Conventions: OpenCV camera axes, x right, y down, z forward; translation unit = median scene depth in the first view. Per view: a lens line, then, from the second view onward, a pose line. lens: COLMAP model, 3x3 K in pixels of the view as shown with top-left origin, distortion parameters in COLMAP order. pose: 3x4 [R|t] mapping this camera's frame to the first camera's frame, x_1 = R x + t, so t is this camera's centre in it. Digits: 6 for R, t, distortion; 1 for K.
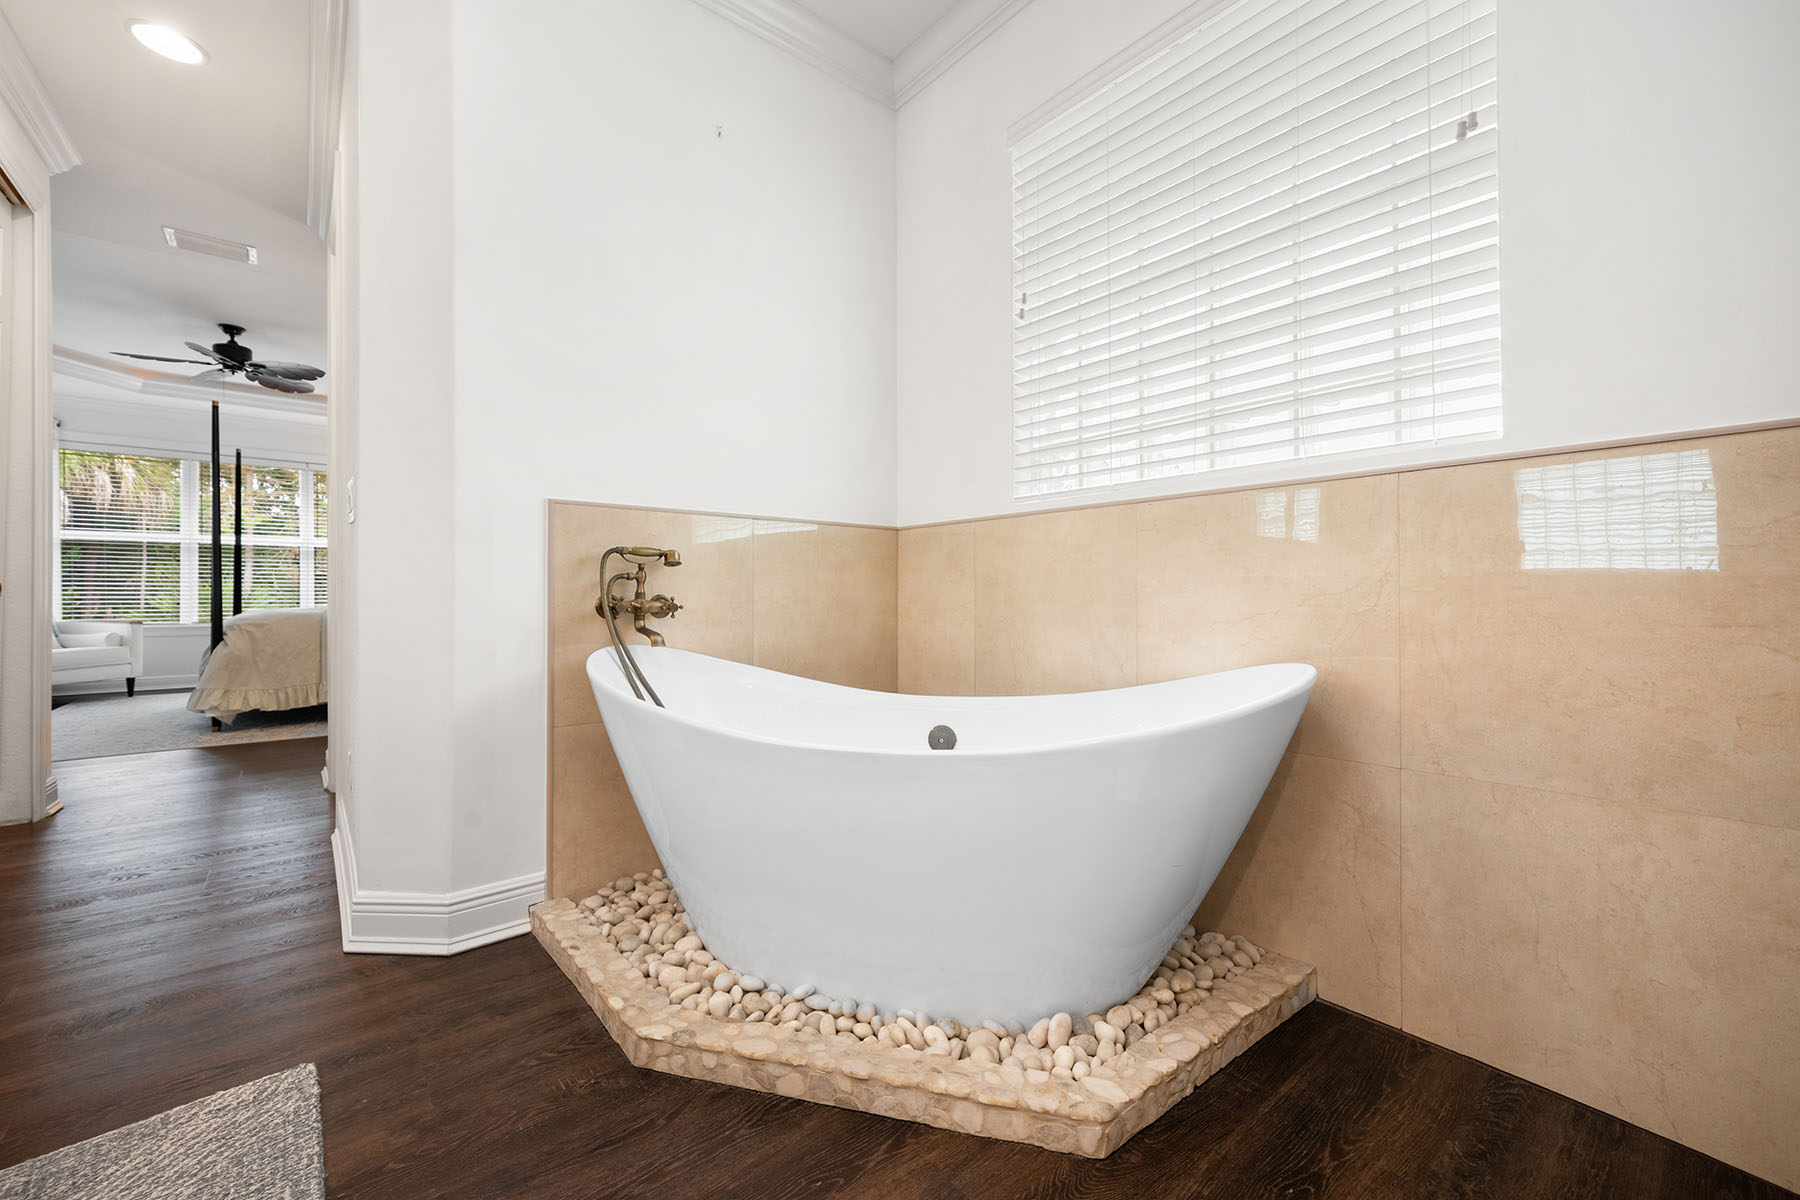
lens RADIAL K [[724.2, 0, 900.0], [0, 724.2, 600.0], [0, 0, 1]] dist [-0.000404, 0.000157]
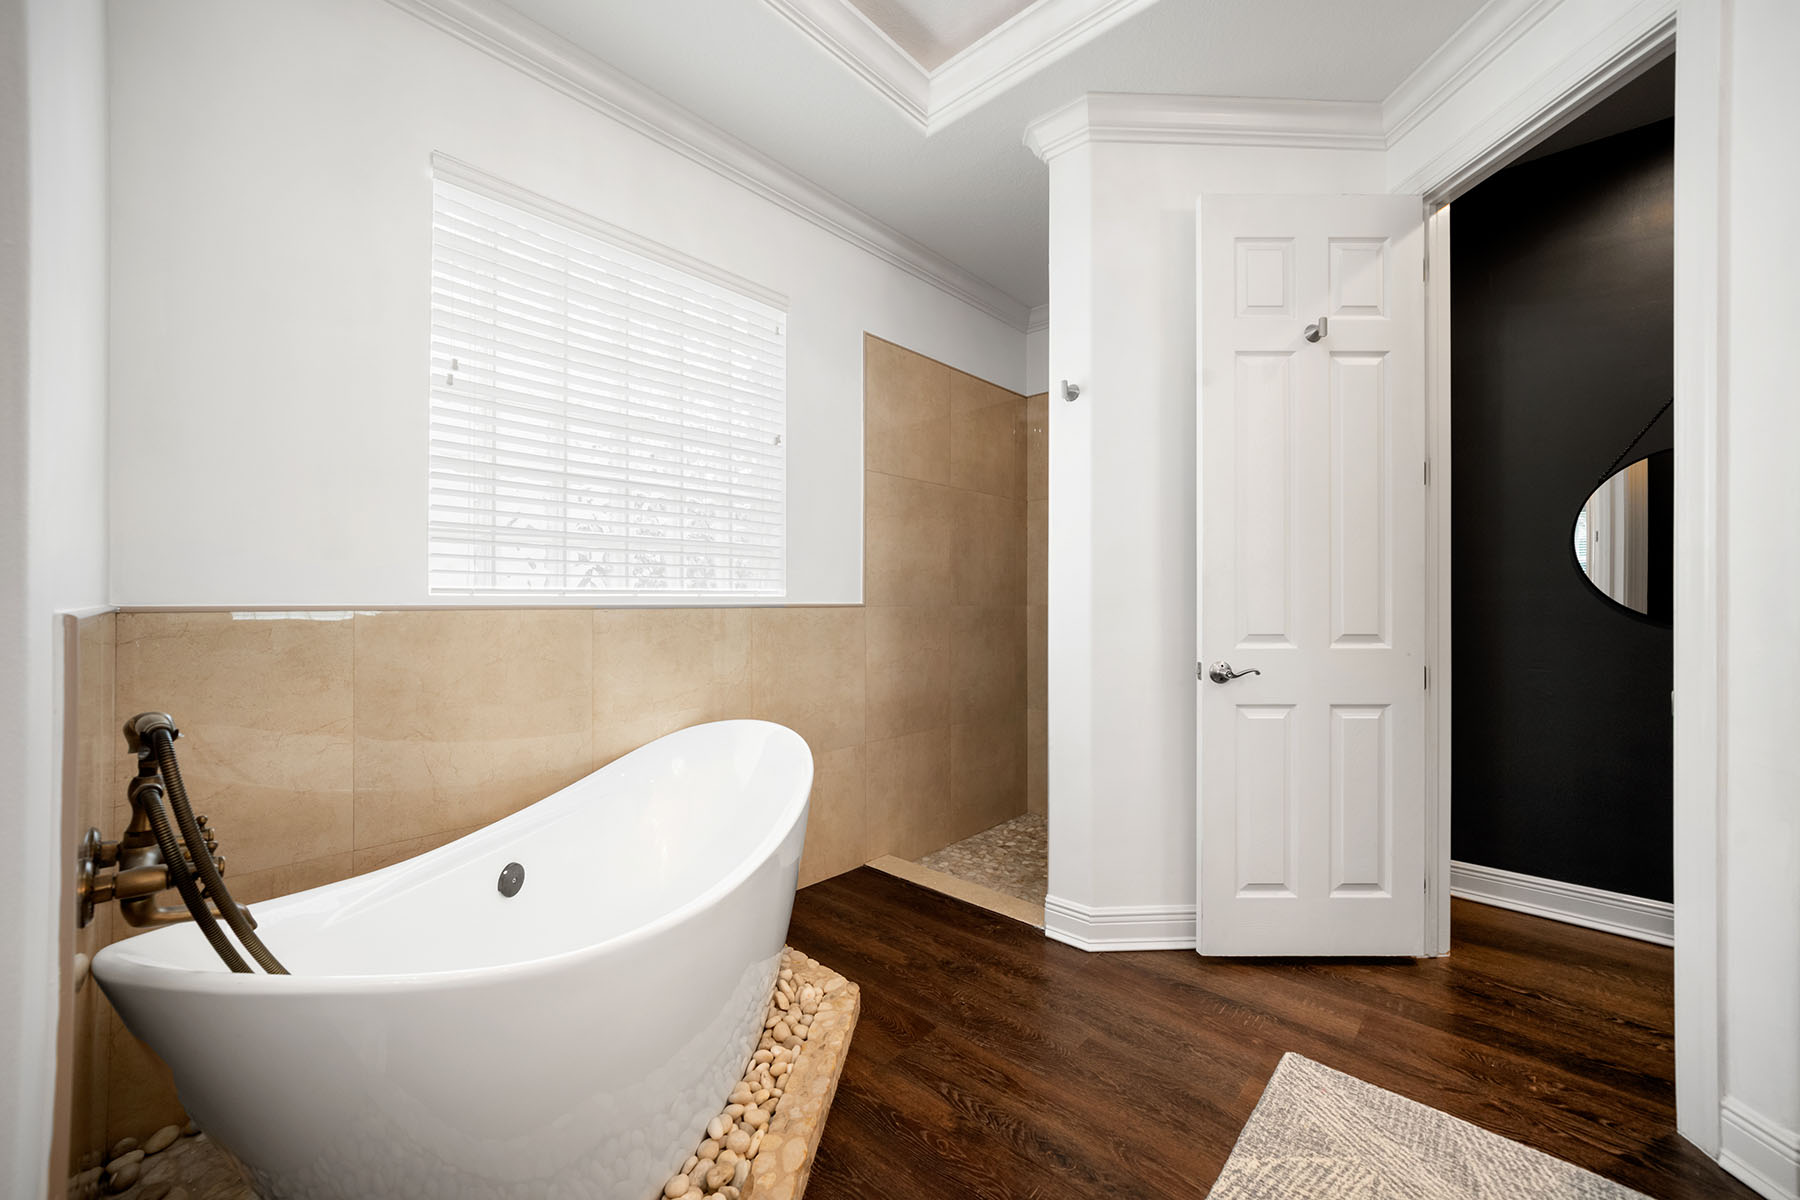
lens RADIAL K [[672.6, 0, 900.0], [0, 672.6, 600.0], [0, 0, 1]] dist [-0.005614, 0.000330]
pose [[-0.128726, -0.003414, 0.991674, -0.711840], [-0.004120, 0.999987, 0.002908, -0.133925], [-0.991672, -0.003711, -0.128739, 0.565294]]
